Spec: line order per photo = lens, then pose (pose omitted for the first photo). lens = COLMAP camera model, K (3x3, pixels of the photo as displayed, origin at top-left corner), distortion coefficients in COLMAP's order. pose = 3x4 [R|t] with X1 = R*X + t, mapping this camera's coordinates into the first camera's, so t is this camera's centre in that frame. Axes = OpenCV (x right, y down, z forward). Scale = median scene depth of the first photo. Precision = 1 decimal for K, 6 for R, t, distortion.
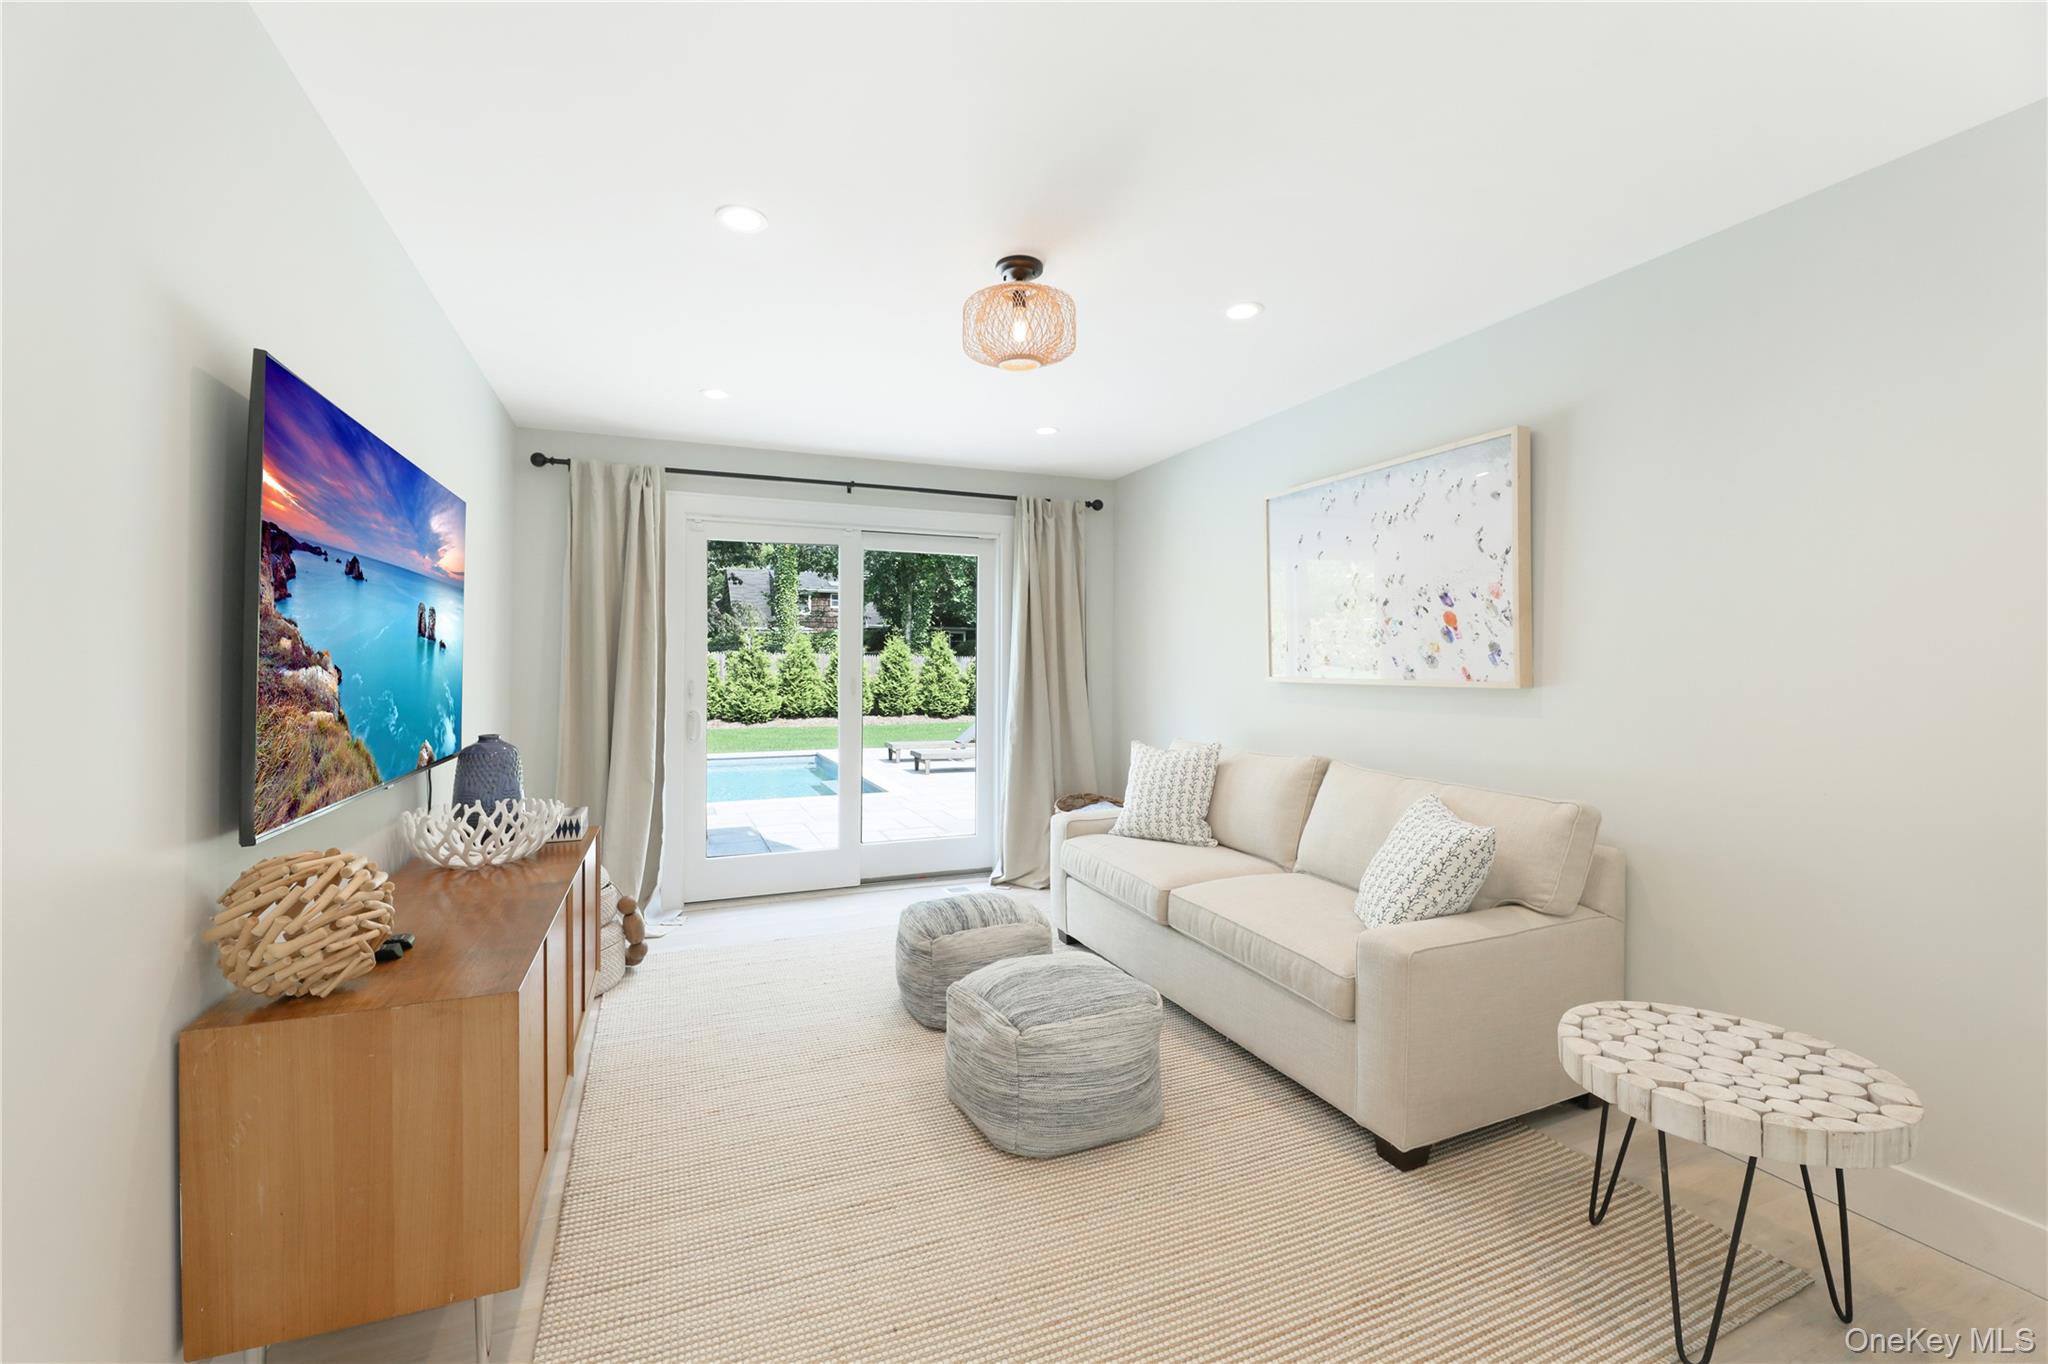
lens RADIAL K [[838.3, 0, 1016.4], [0, 838.3, 657.3], [0, 0, 1]] dist [-0.002384, -0.000667]
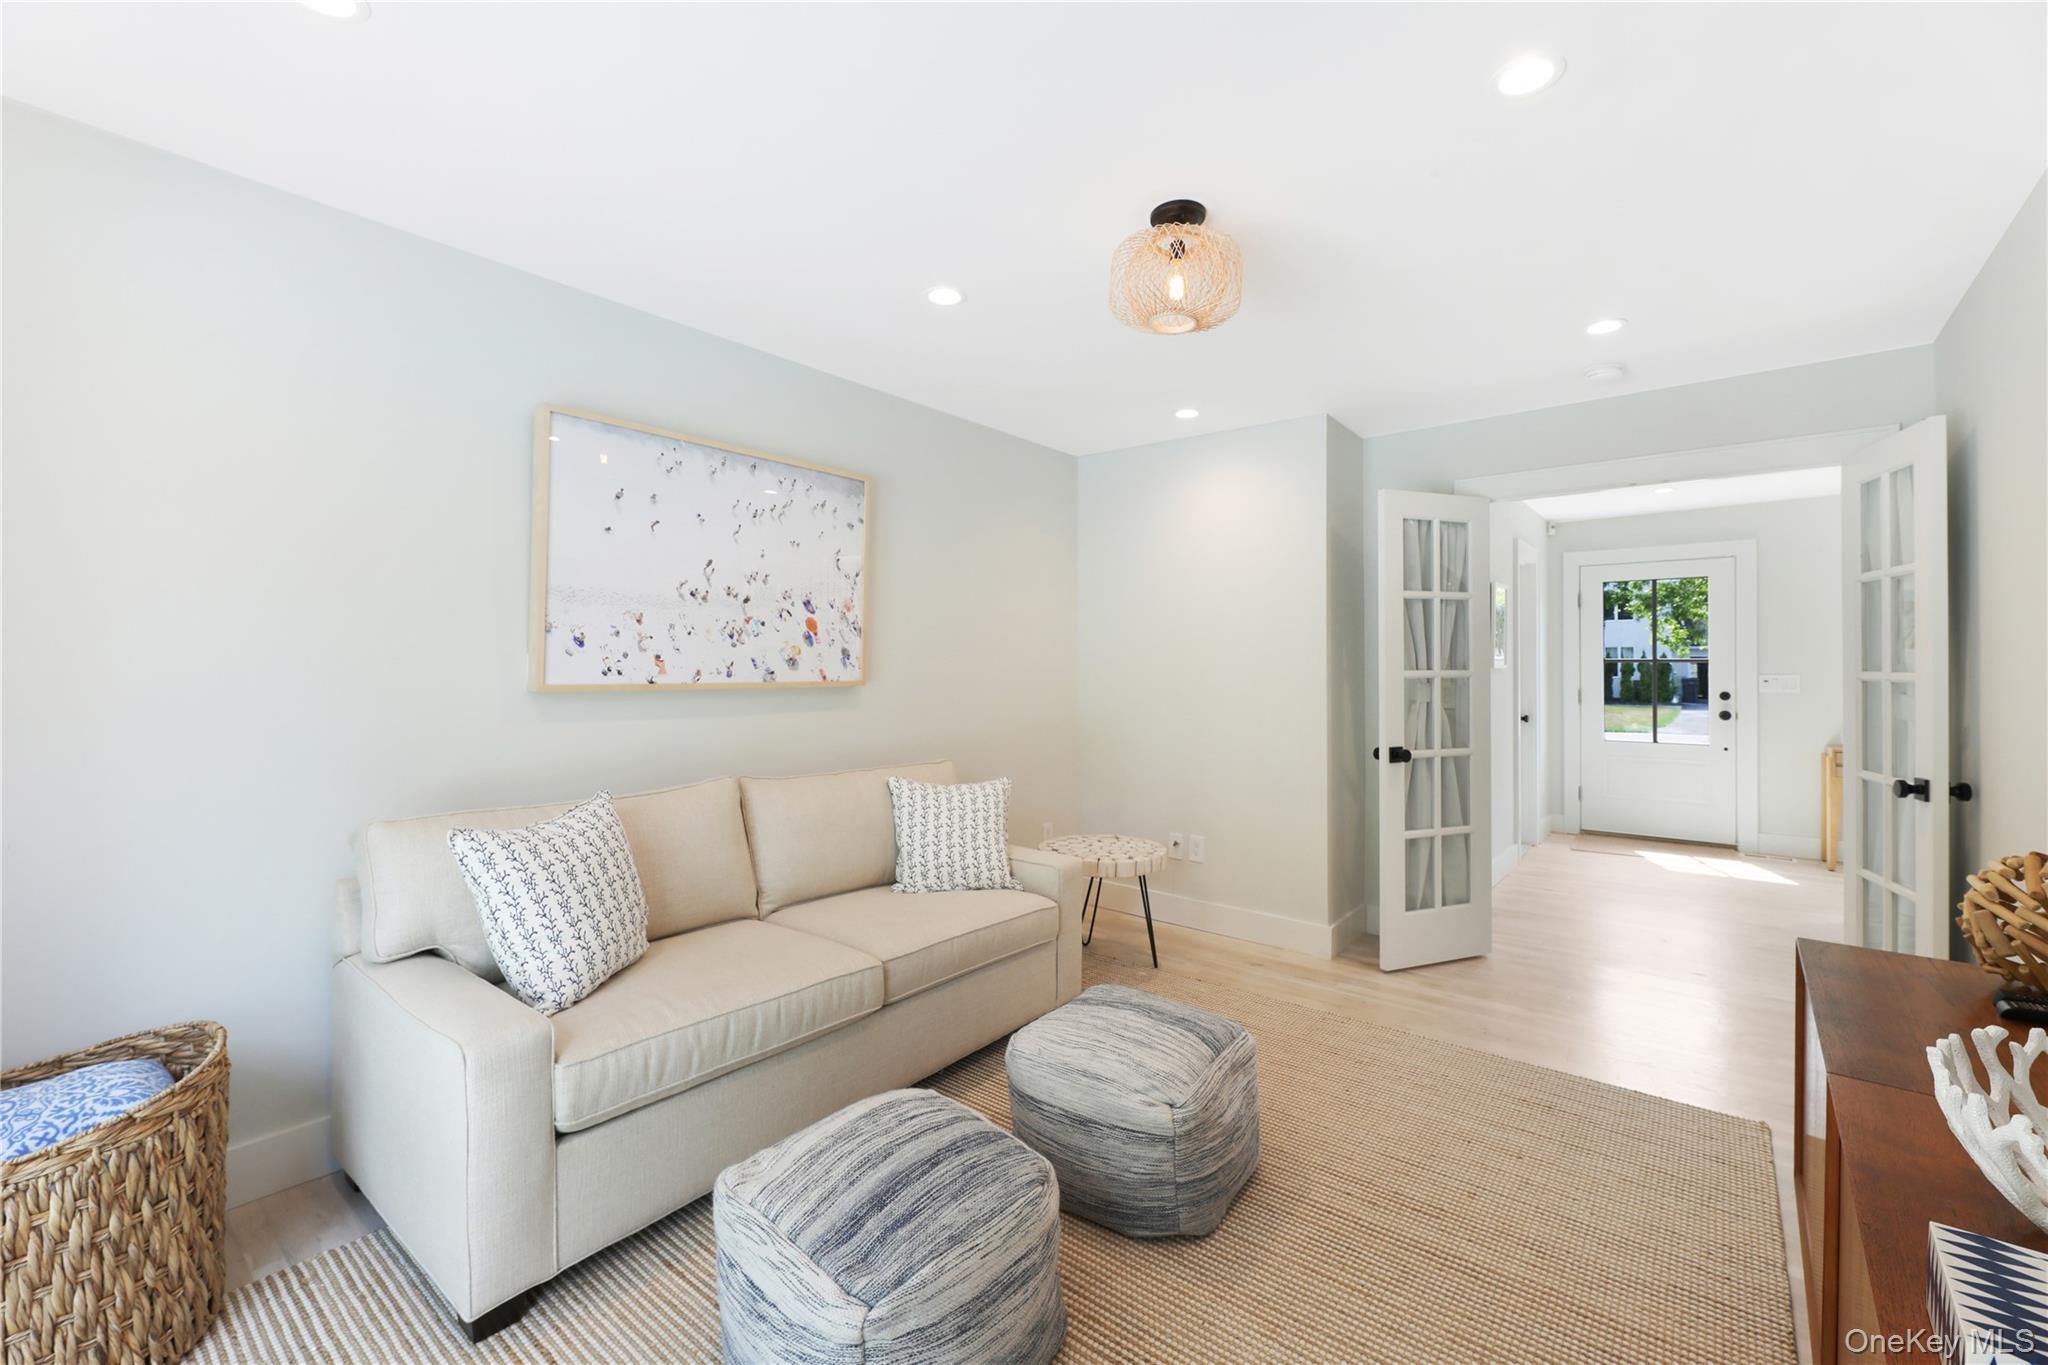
lens RADIAL K [[837.9, 0, 1020.2], [0, 837.9, 678.0], [0, 0, 1]] dist [0.000904, -0.000411]
pose [[-0.469651, -0.004261, 0.882842, -0.568655], [-0.002552, 0.999991, 0.003469, 0.018949], [-0.882849, -0.000624, -0.469657, 1.263848]]
